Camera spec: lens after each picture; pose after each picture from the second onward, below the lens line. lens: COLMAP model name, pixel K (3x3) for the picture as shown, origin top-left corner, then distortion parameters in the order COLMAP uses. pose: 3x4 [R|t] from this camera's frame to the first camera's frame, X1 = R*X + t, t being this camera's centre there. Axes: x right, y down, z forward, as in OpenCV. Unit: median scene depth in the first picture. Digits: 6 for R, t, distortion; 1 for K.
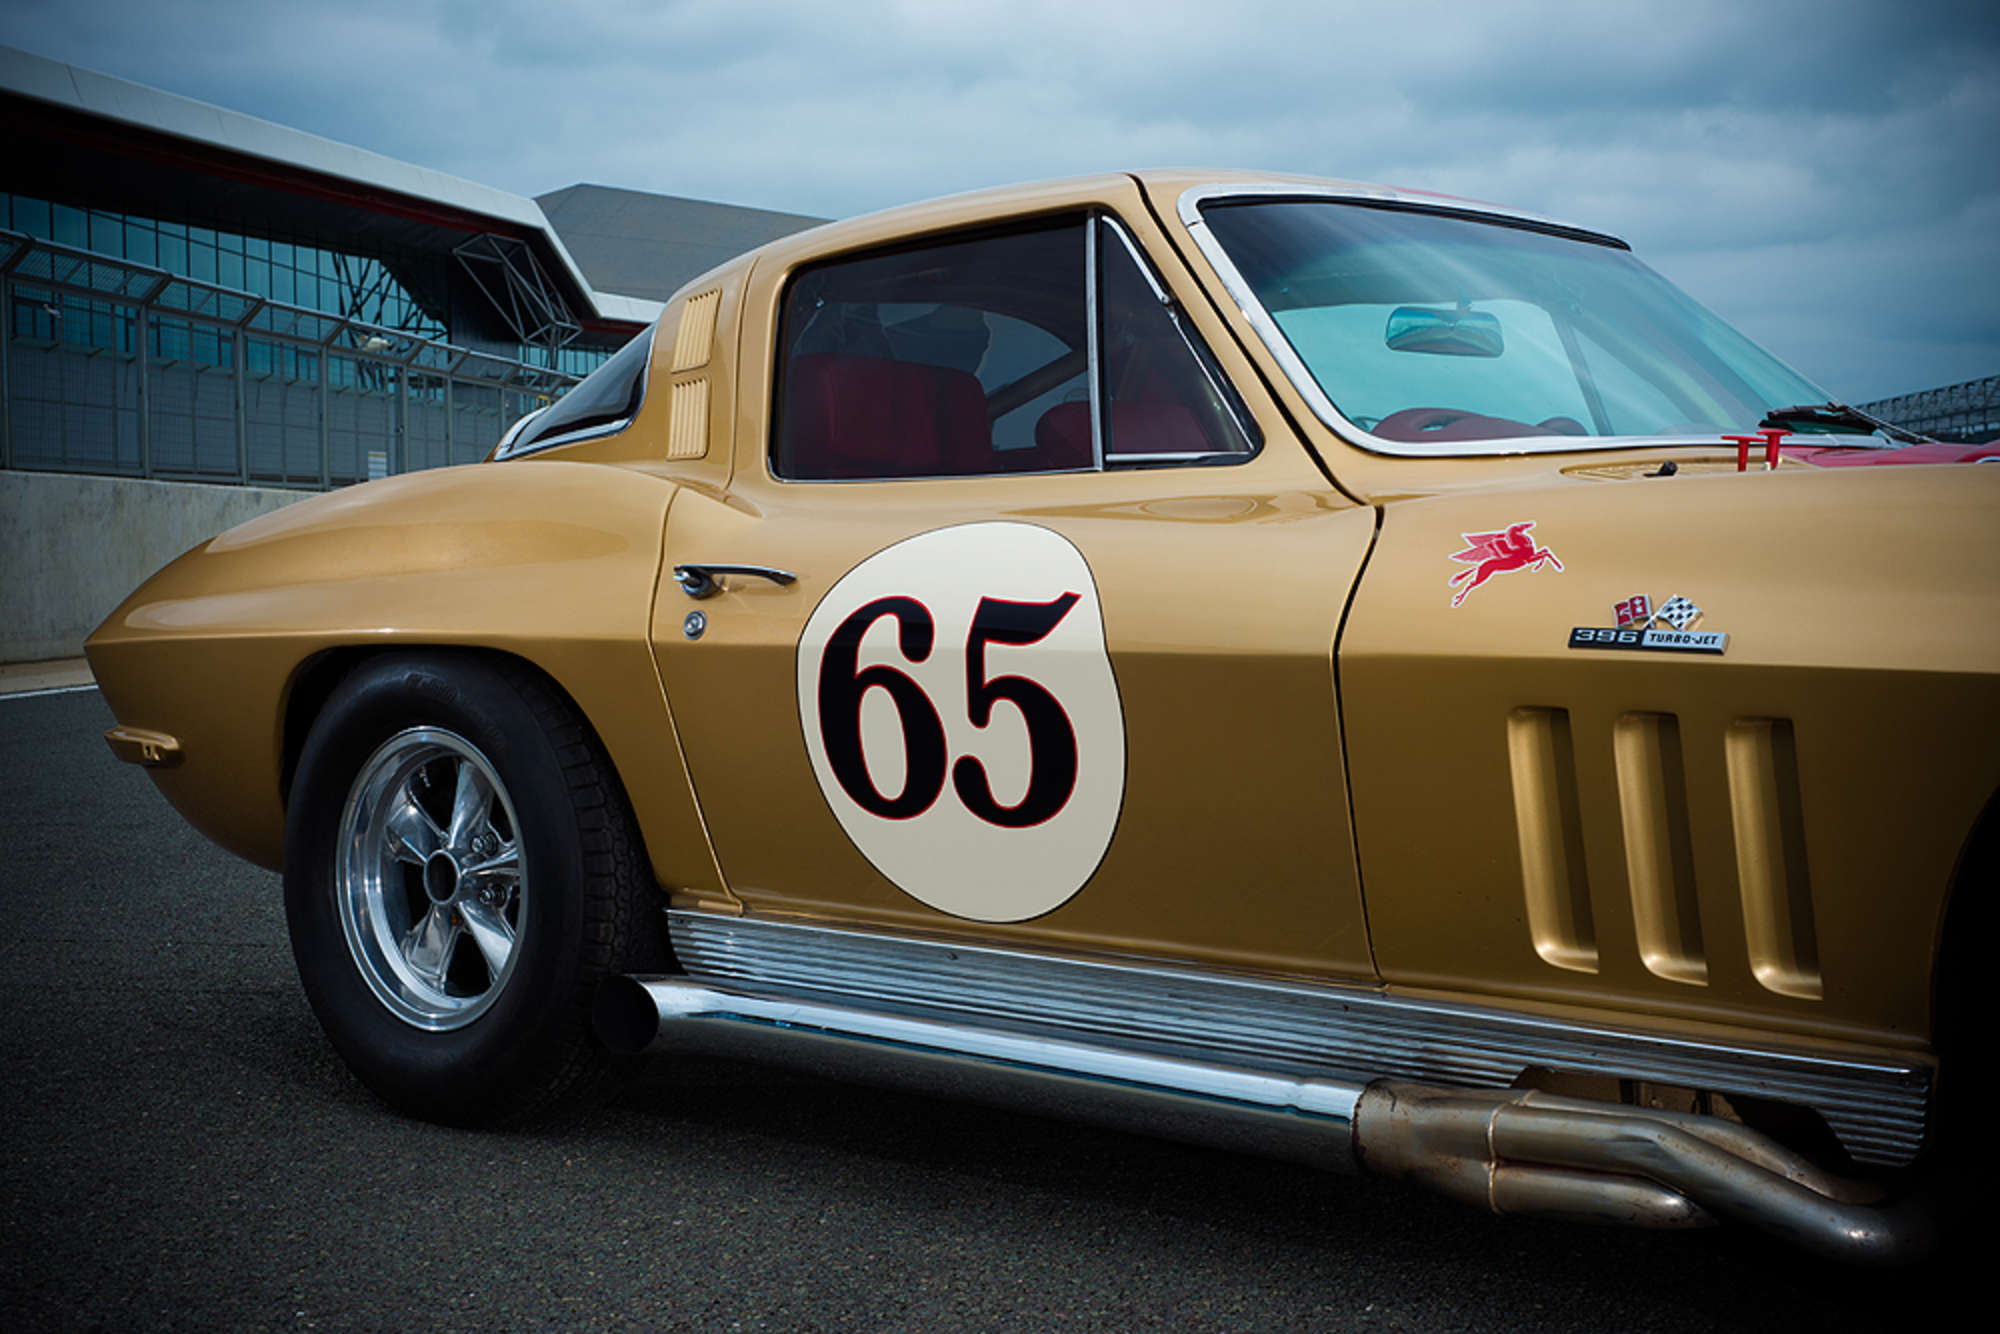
lens RADIAL K [[2906.5, 0, 1000.0], [0, 2906.5, 667.0], [0, 0, 1]] dist [-0.016144, -0.053992]
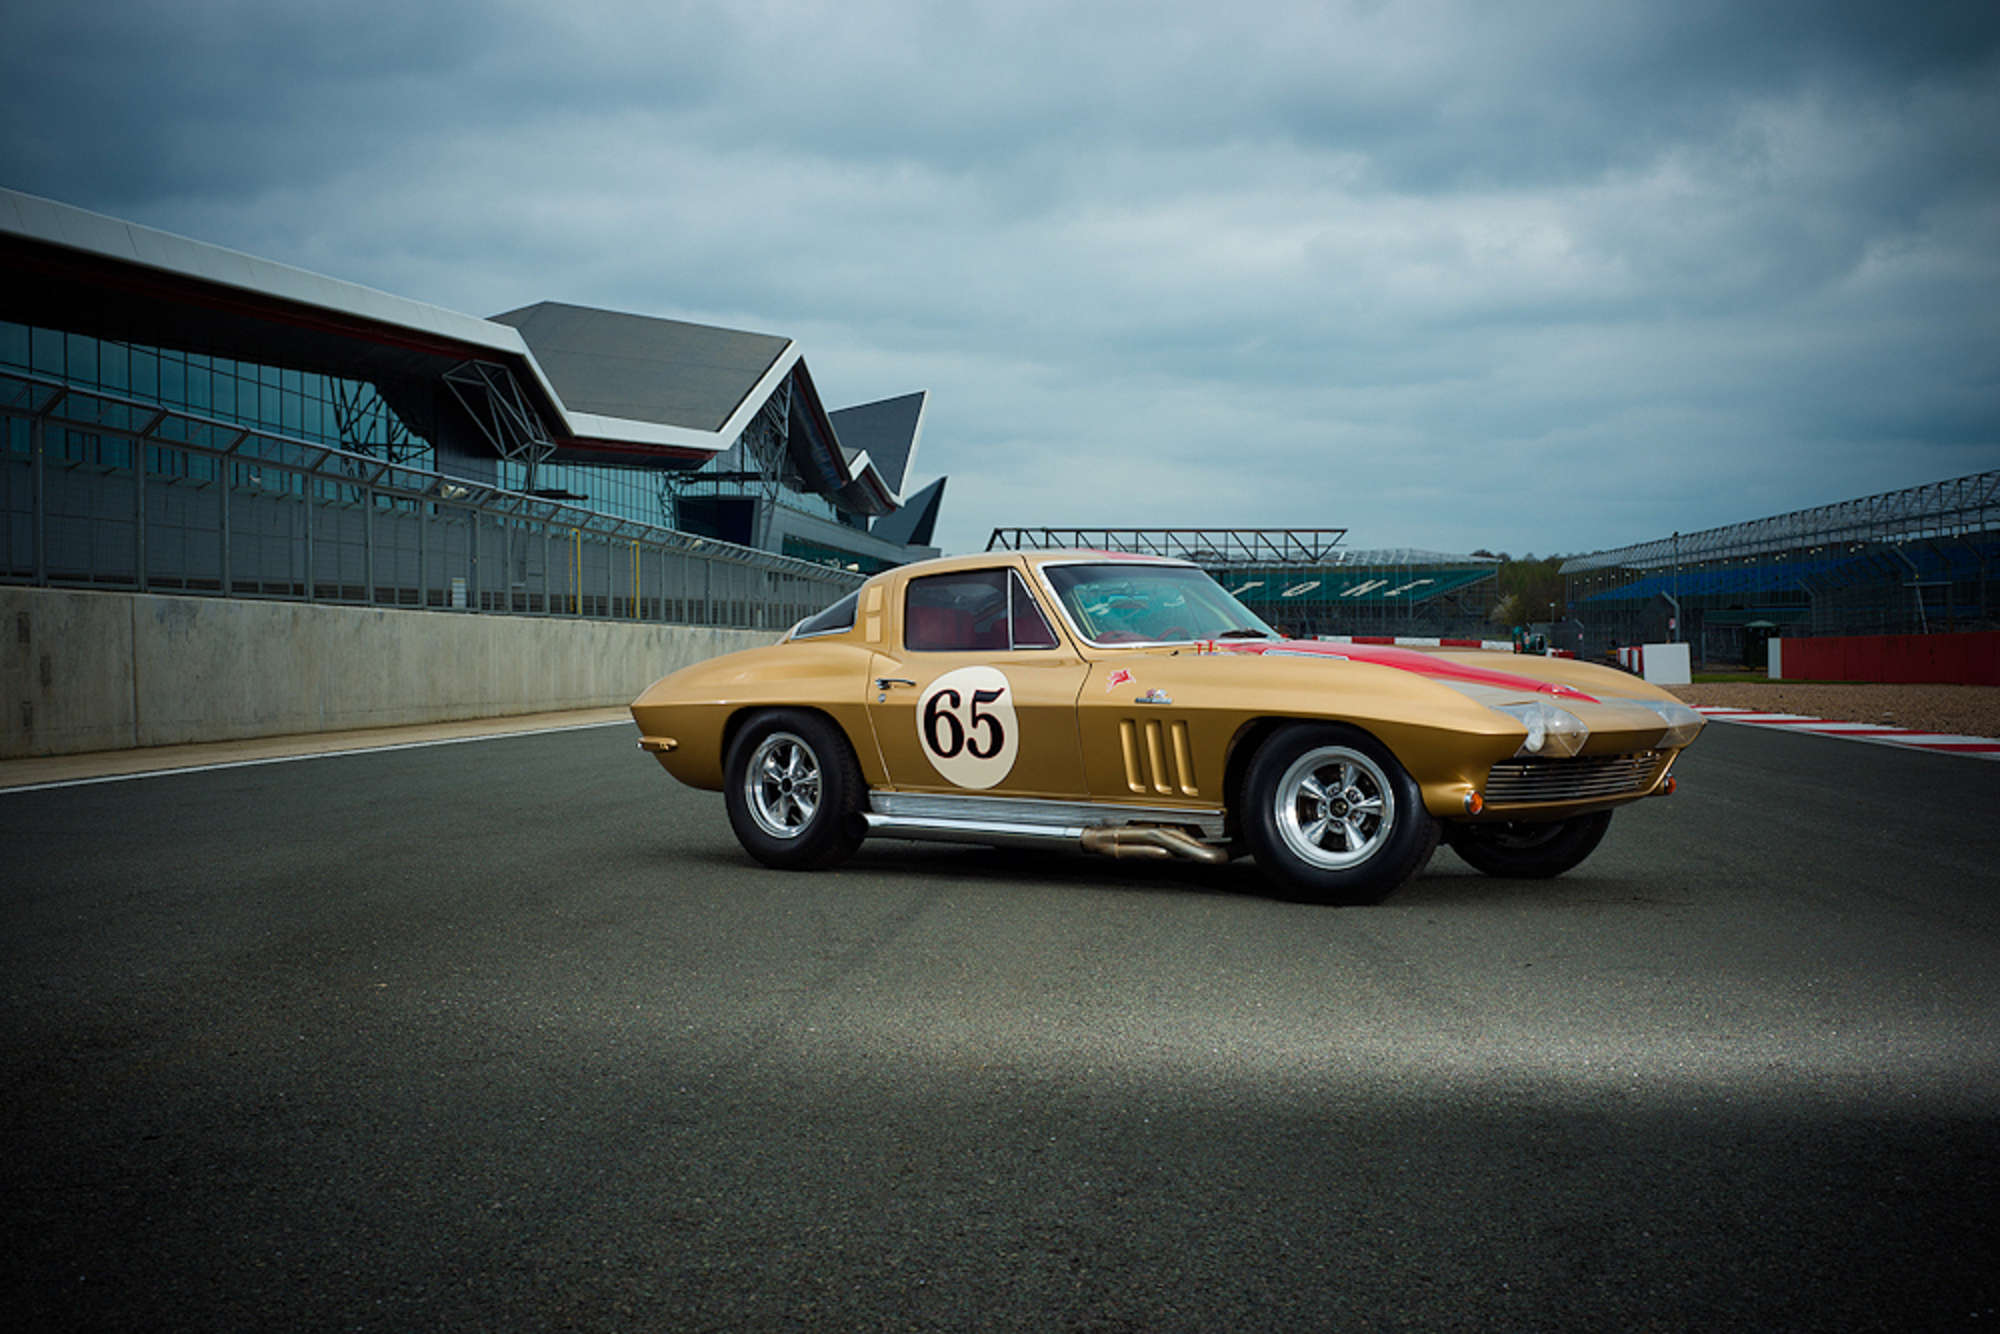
lens RADIAL K [[2906.5, 0, 1000.0], [0, 2906.5, 667.0], [0, 0, 1]] dist [-0.016144, -0.053992]
pose [[0.999792, 0.004083, 0.019971, -0.039969], [-0.003383, 0.999383, -0.034955, 0.059358], [-0.020101, 0.034881, 0.999189, -2.069461]]
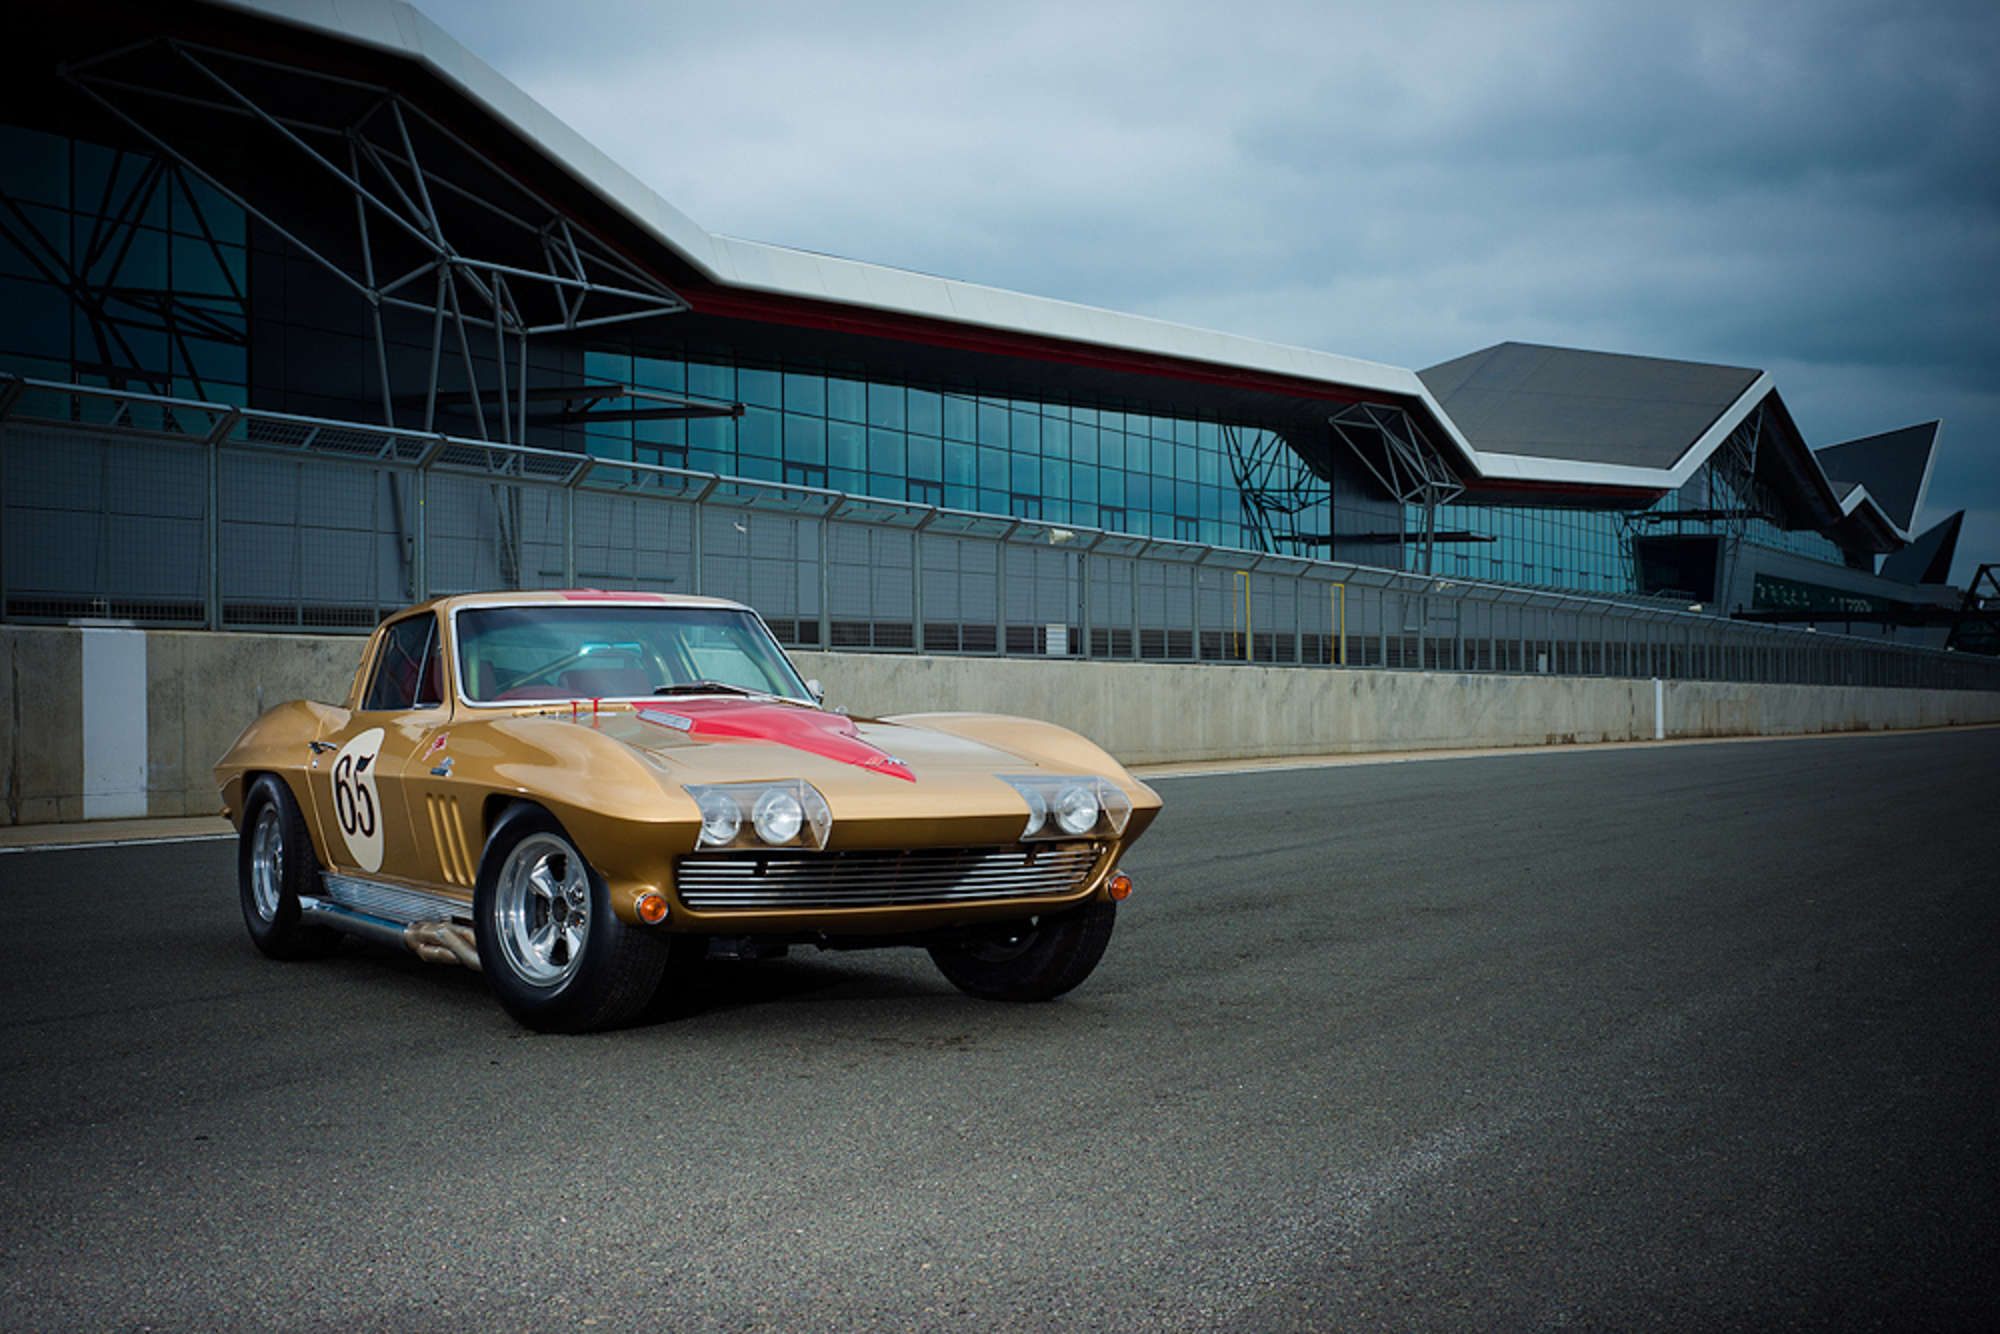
lens RADIAL K [[2906.5, 0, 1000.0], [0, 2906.5, 667.0], [0, 0, 1]] dist [-0.016144, -0.053992]
pose [[0.943336, 0.001034, -0.331839, 1.354283], [-0.017373, 0.998778, -0.046273, 0.008887], [0.331385, 0.049416, 0.942200, -1.299023]]
